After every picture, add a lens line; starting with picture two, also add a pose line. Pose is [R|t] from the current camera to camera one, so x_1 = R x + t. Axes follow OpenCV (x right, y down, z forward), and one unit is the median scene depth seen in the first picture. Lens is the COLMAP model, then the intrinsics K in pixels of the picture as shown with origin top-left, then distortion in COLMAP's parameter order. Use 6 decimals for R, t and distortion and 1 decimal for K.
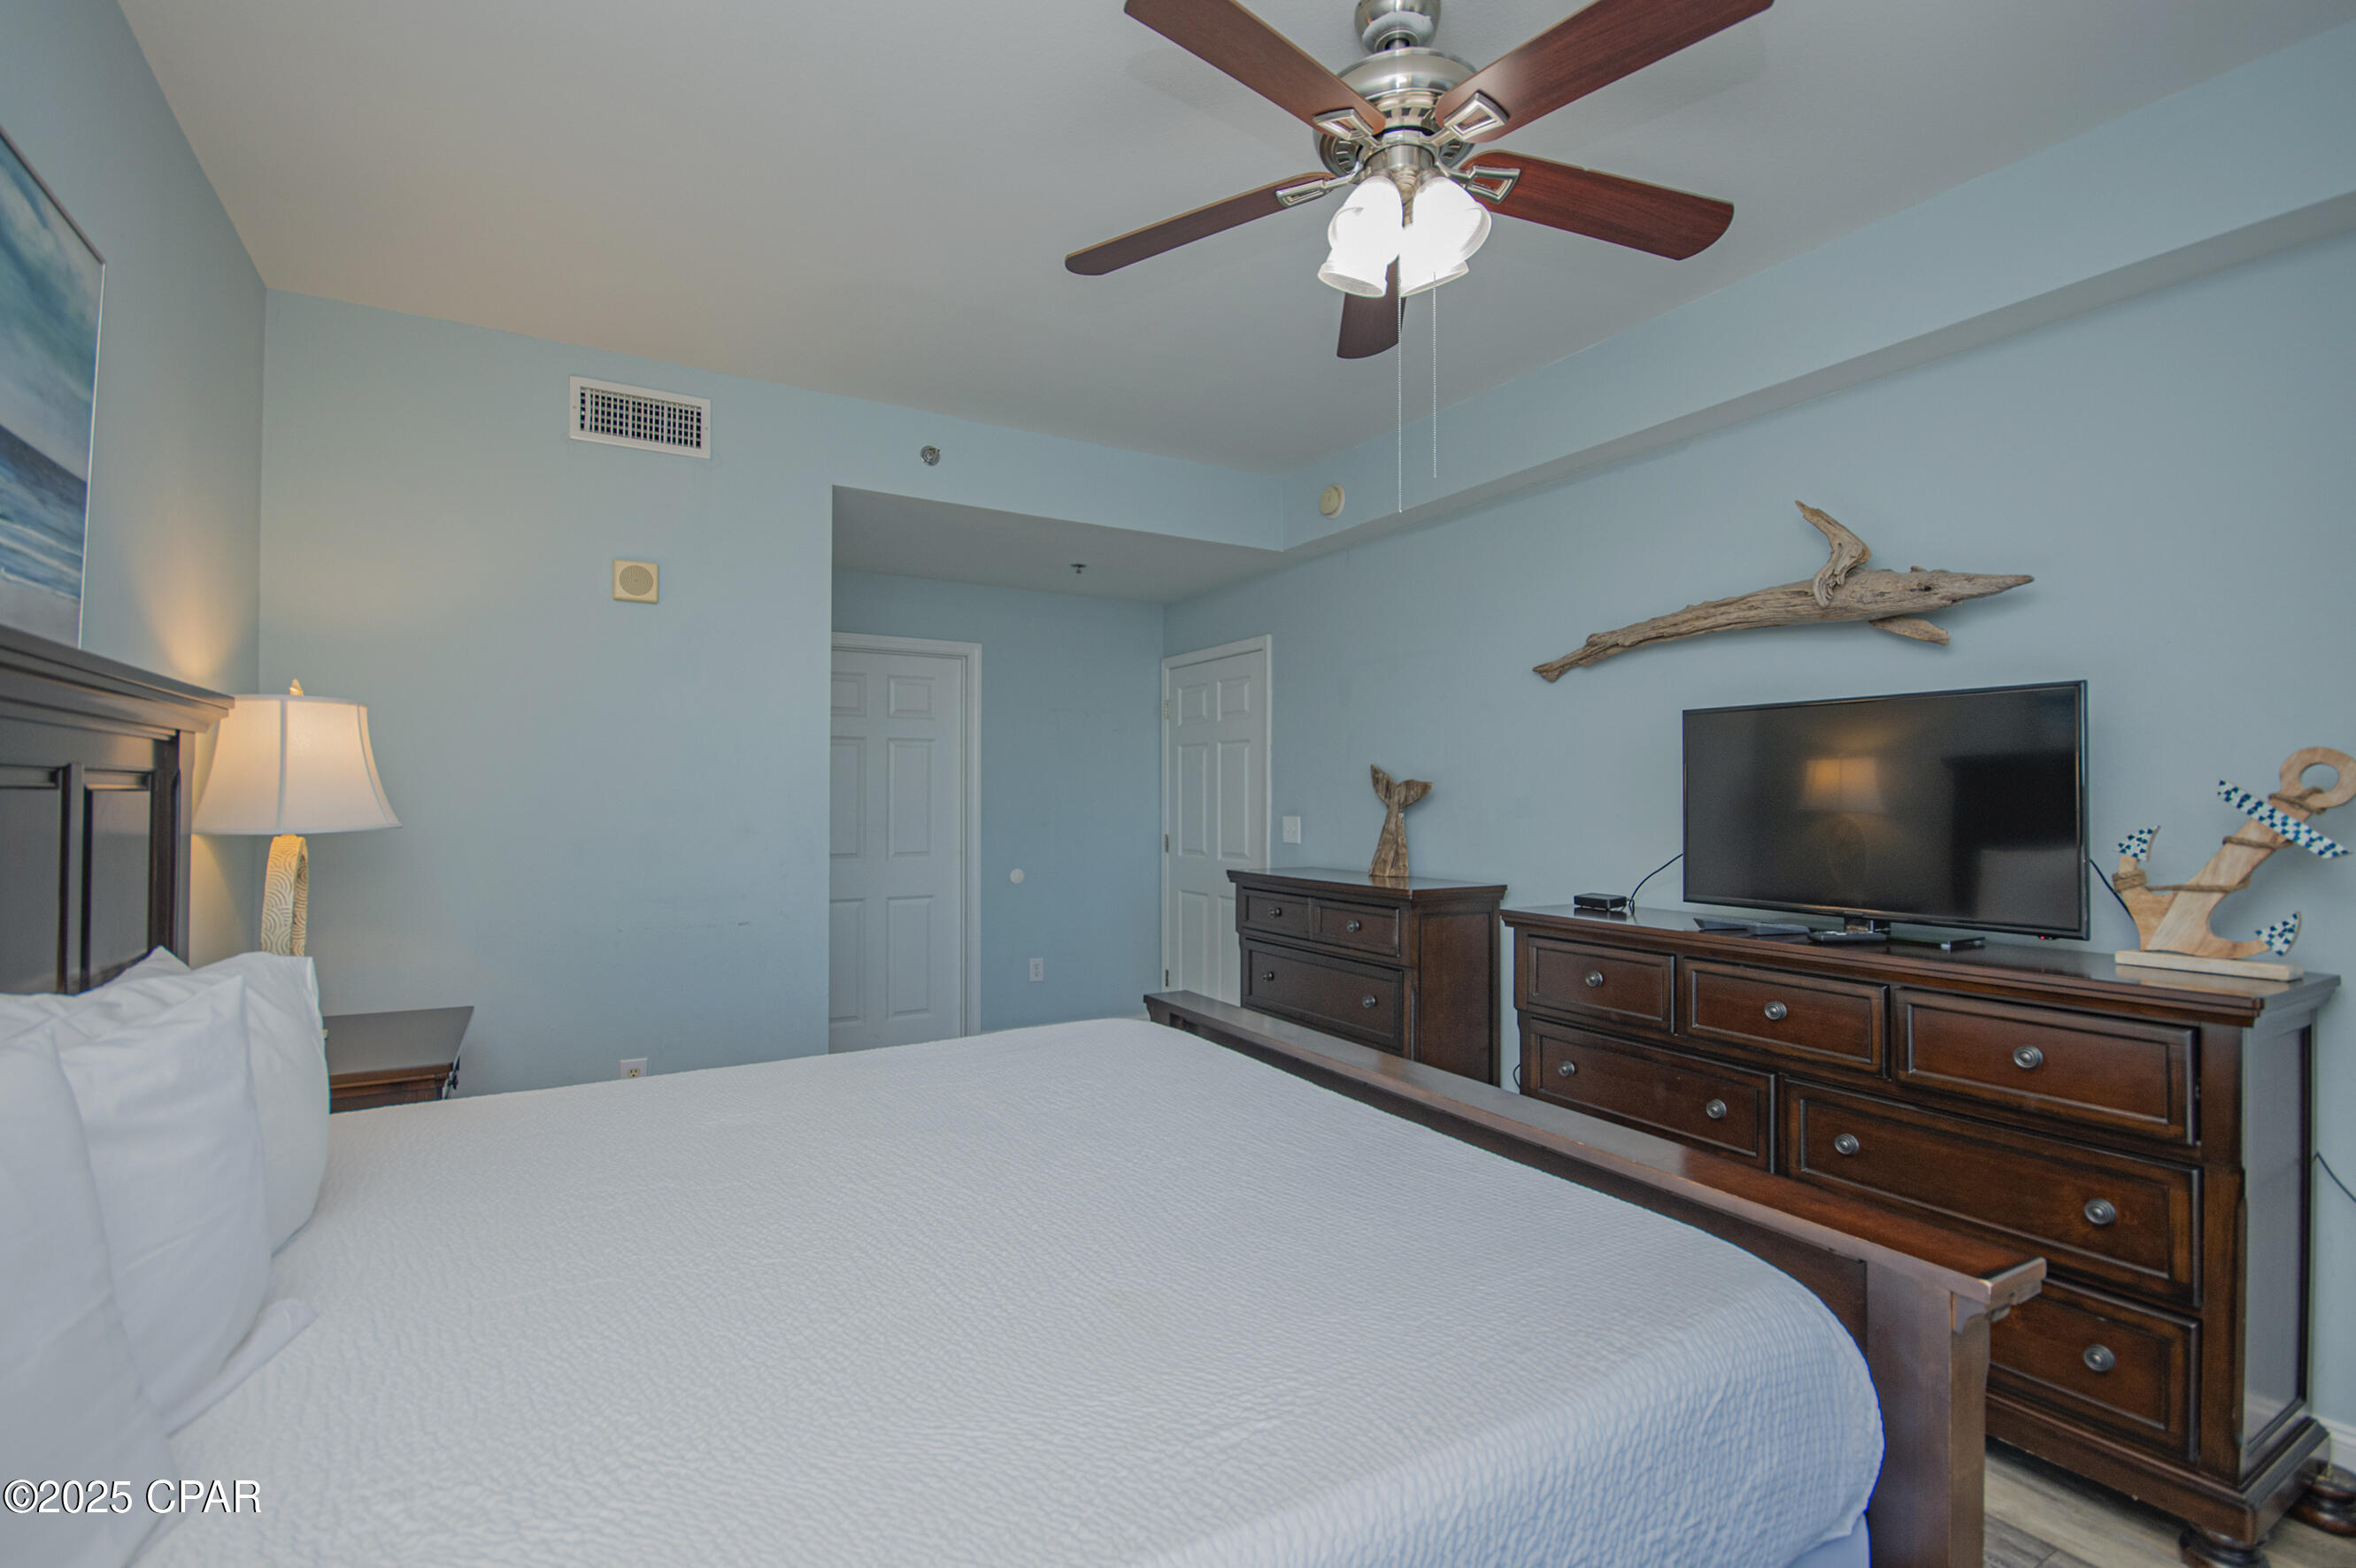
lens RADIAL K [[1090.3, 0, 1188.6], [0, 1090.3, 781.9], [0, 0, 1]] dist [-0.002533, -0.000661]
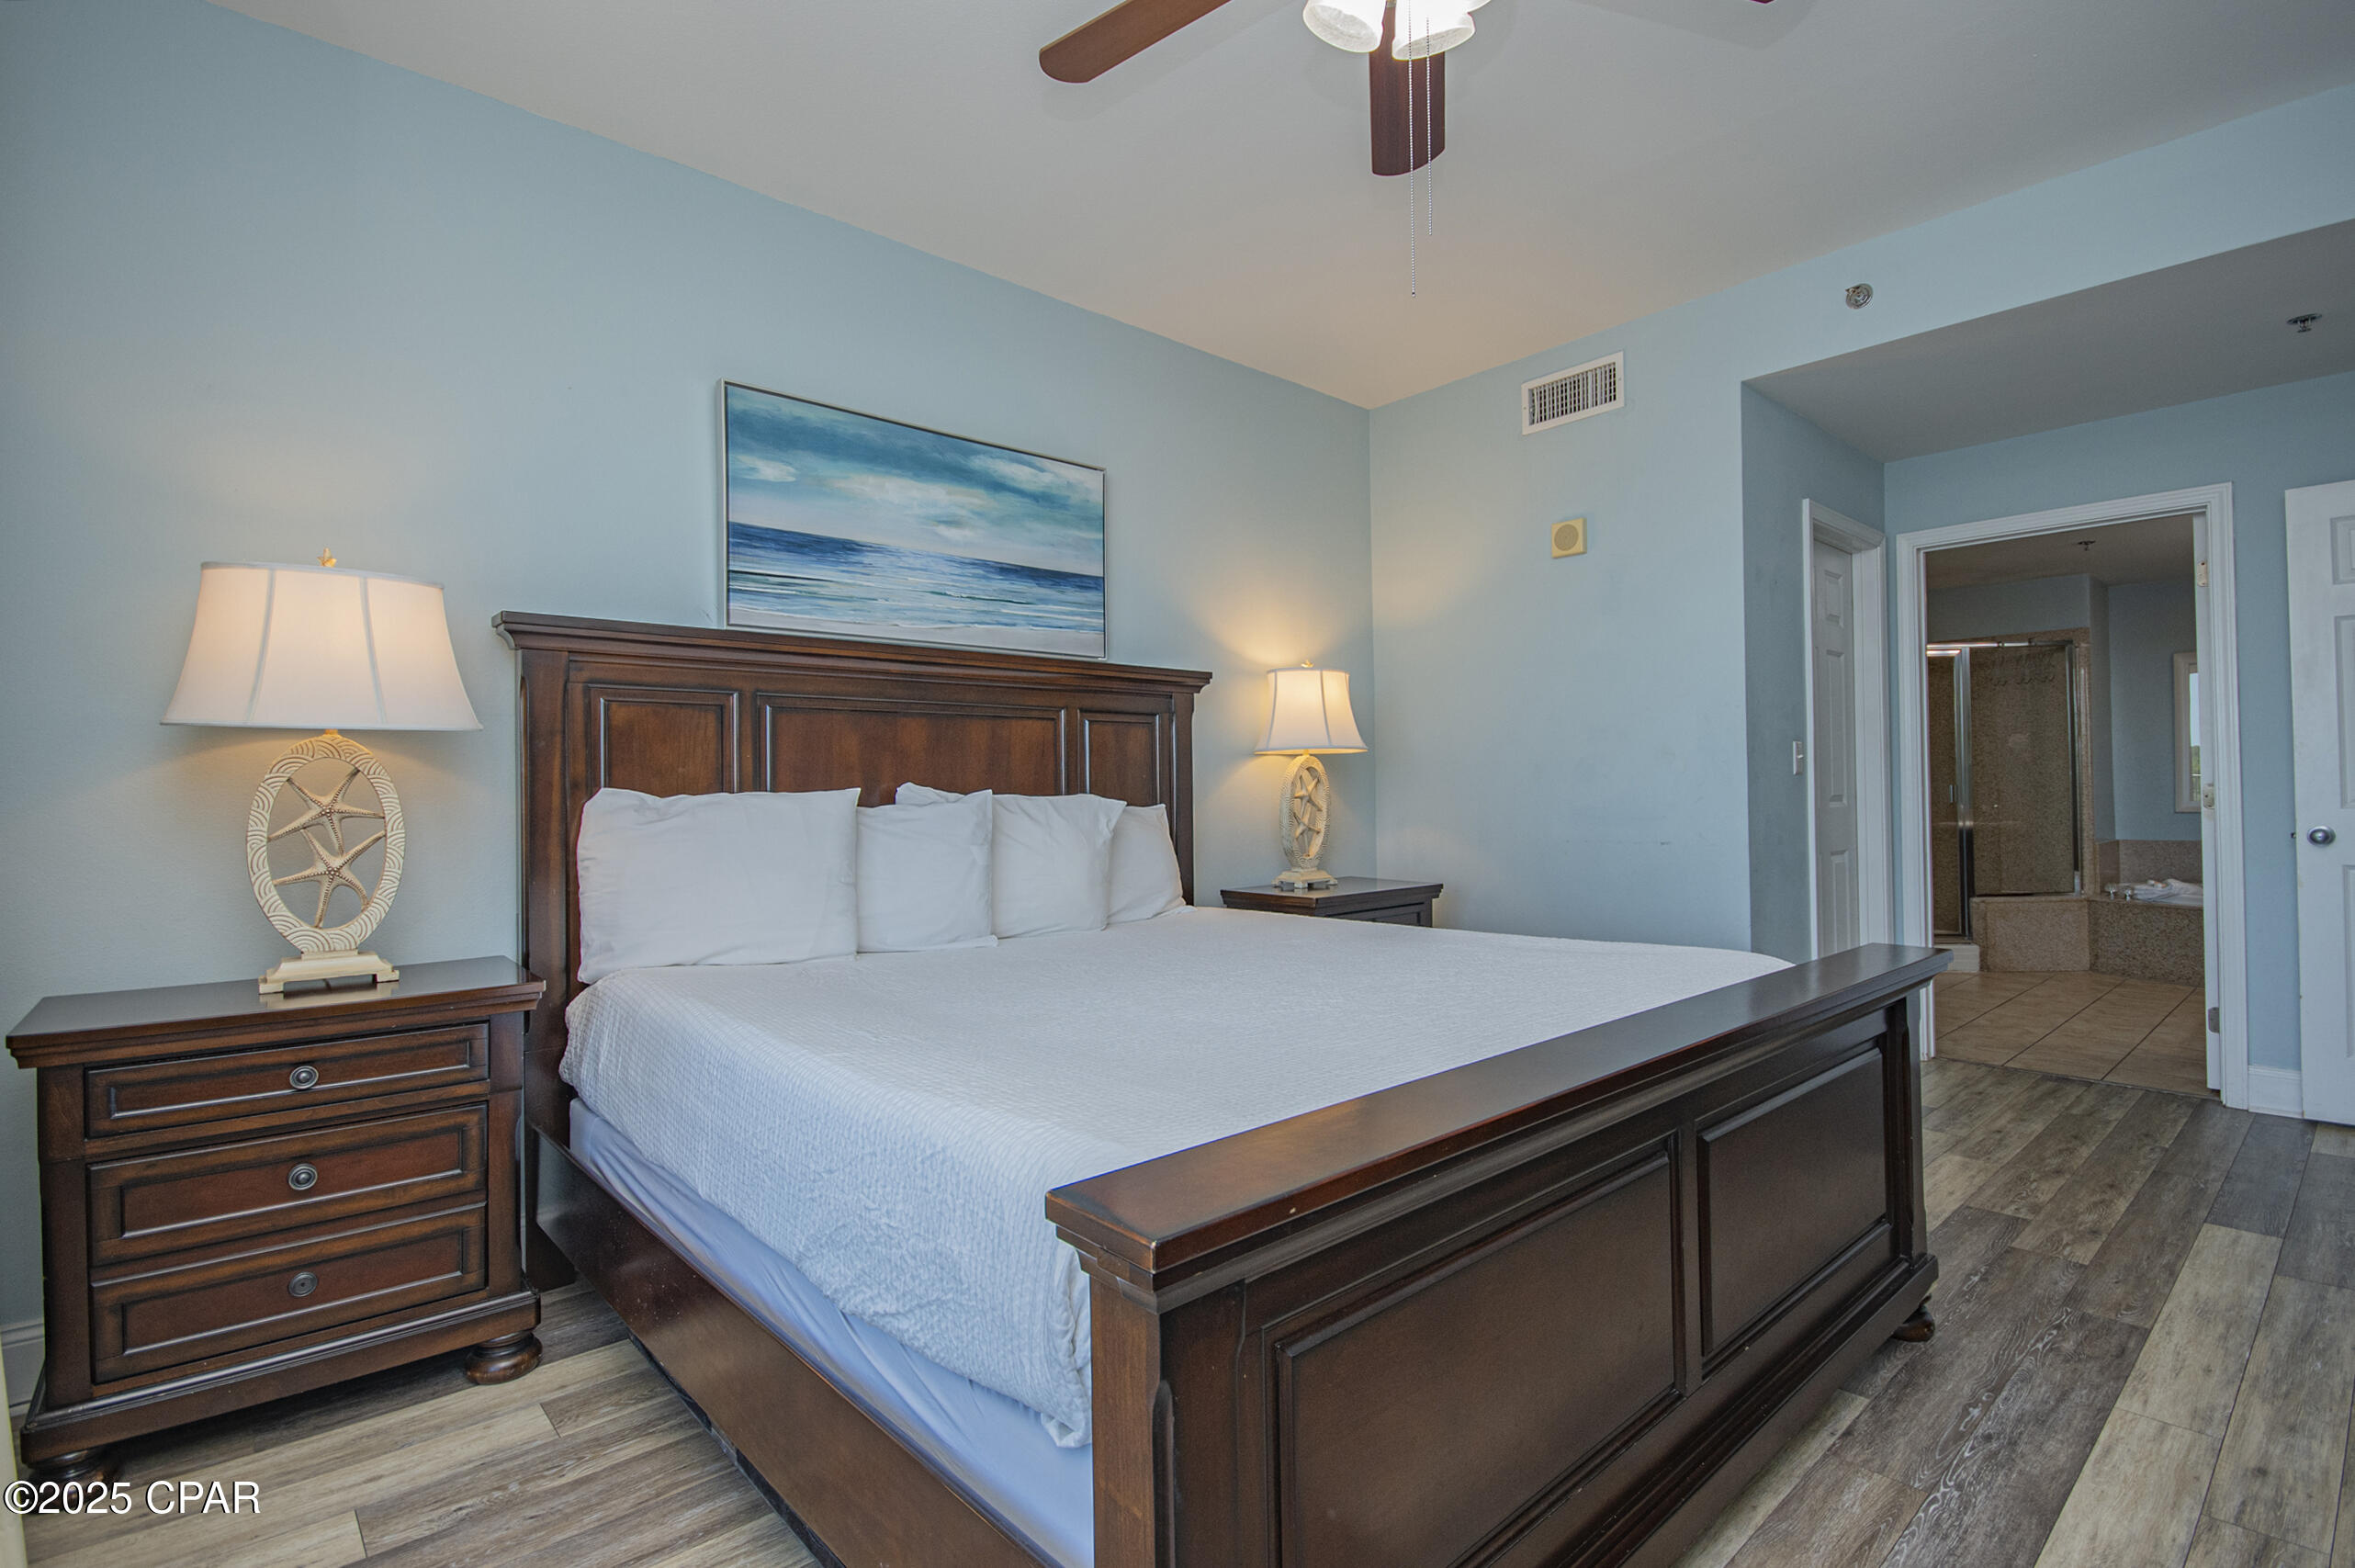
lens RADIAL K [[1068.7, 0, 1186.2], [0, 1068.7, 779.5], [0, 0, 1]] dist [0.001203, -0.003585]
pose [[0.162216, 0.012534, -0.986676, 0.596638], [0.031048, 0.999359, 0.017799, 0.040212], [0.986267, -0.033522, 0.161723, 0.453459]]
